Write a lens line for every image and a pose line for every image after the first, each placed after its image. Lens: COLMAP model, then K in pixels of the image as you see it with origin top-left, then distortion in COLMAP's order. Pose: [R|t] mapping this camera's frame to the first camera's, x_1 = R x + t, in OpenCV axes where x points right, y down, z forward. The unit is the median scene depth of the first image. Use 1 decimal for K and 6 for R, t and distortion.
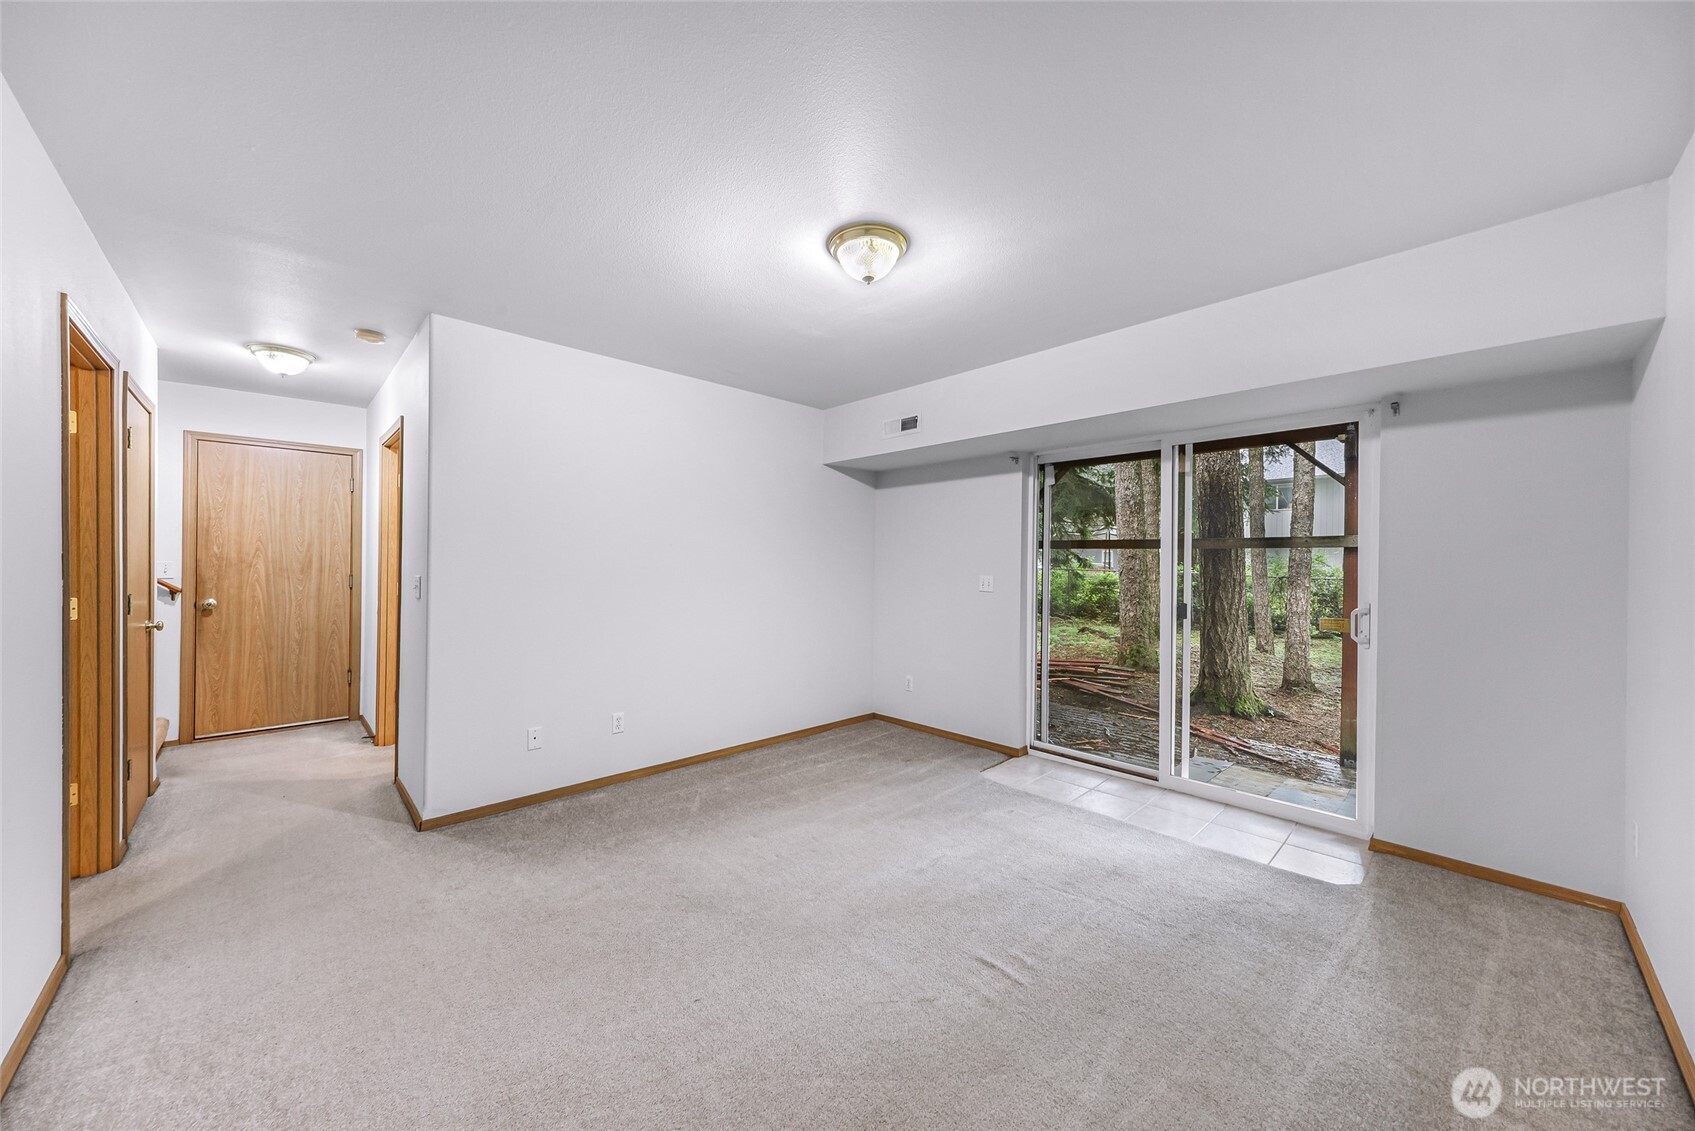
lens RADIAL K [[595.6, 0, 838.9], [0, 595.6, 572.2], [0, 0, 1]] dist [0.005155, -0.000116]
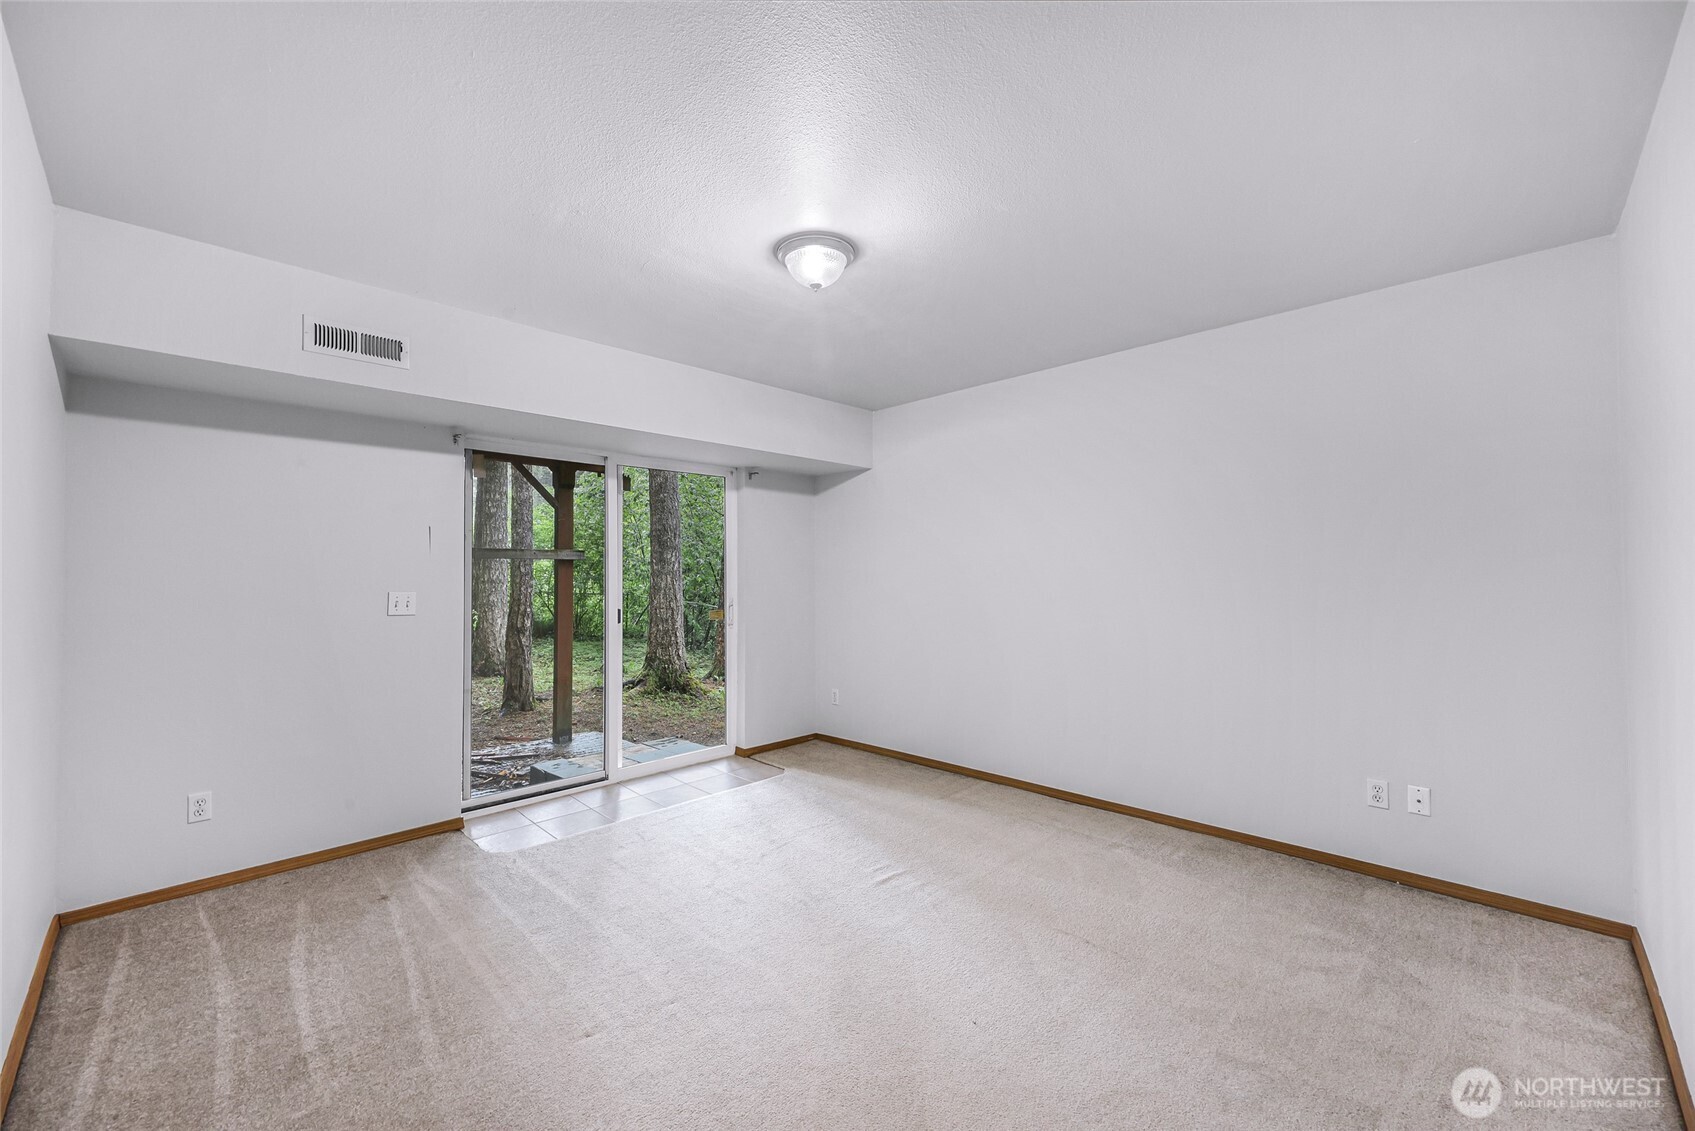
lens RADIAL K [[677.4, 0, 843.6], [0, 677.4, 559.3], [0, 0, 1]] dist [0.005175, 0.000353]
pose [[-0.029846, 0.012082, 0.999481, -0.609321], [0.017305, 0.999783, -0.011569, -0.015585], [-0.999405, 0.016951, -0.030049, 0.551332]]
